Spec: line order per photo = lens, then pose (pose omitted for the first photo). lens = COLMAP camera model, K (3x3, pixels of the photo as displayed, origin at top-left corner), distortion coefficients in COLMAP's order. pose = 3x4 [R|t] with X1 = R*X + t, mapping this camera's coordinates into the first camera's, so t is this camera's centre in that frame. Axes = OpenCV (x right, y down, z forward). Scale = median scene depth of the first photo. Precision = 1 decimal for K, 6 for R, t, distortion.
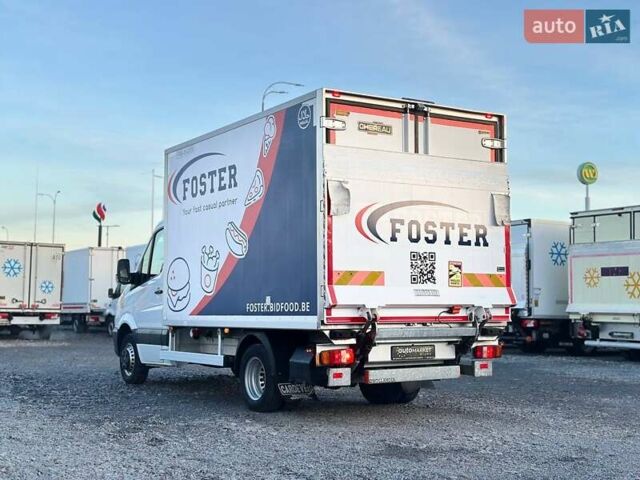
lens RADIAL K [[886.7, 0, 317.2], [0, 886.7, 240.3], [0, 0, 1]] dist [0.139995, -0.065507]
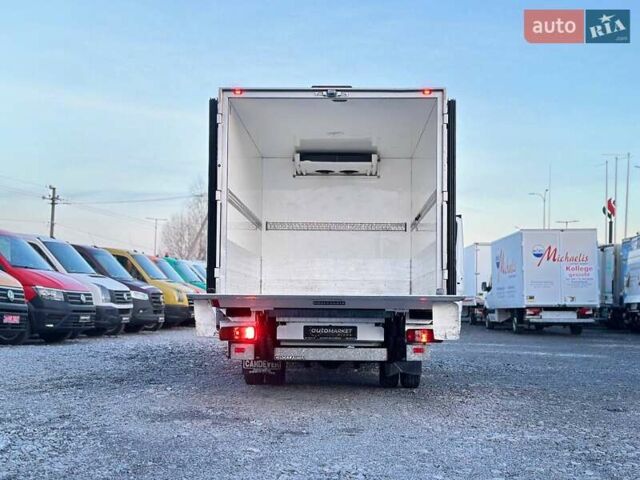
lens RADIAL K [[886.7, 0, 317.2], [0, 886.7, 240.3], [0, 0, 1]] dist [0.139995, -0.065507]
pose [[0.827955, -0.027318, -0.560128, 0.668196], [0.028347, 0.999575, -0.006848, 0.025799], [0.560077, -0.010208, 0.828378, 0.143370]]
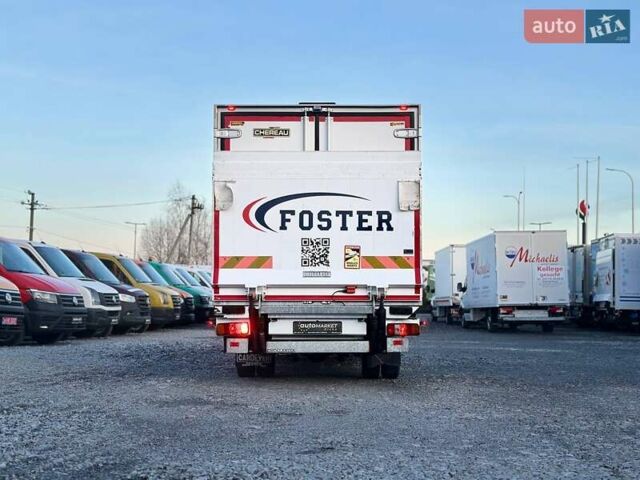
lens RADIAL K [[886.7, 0, 317.2], [0, 886.7, 240.3], [0, 0, 1]] dist [0.139995, -0.065507]
pose [[0.841762, -0.035275, -0.538695, 0.712212], [0.035793, 0.999314, -0.009507, 0.026181], [0.538660, -0.011279, 0.842447, 0.054811]]
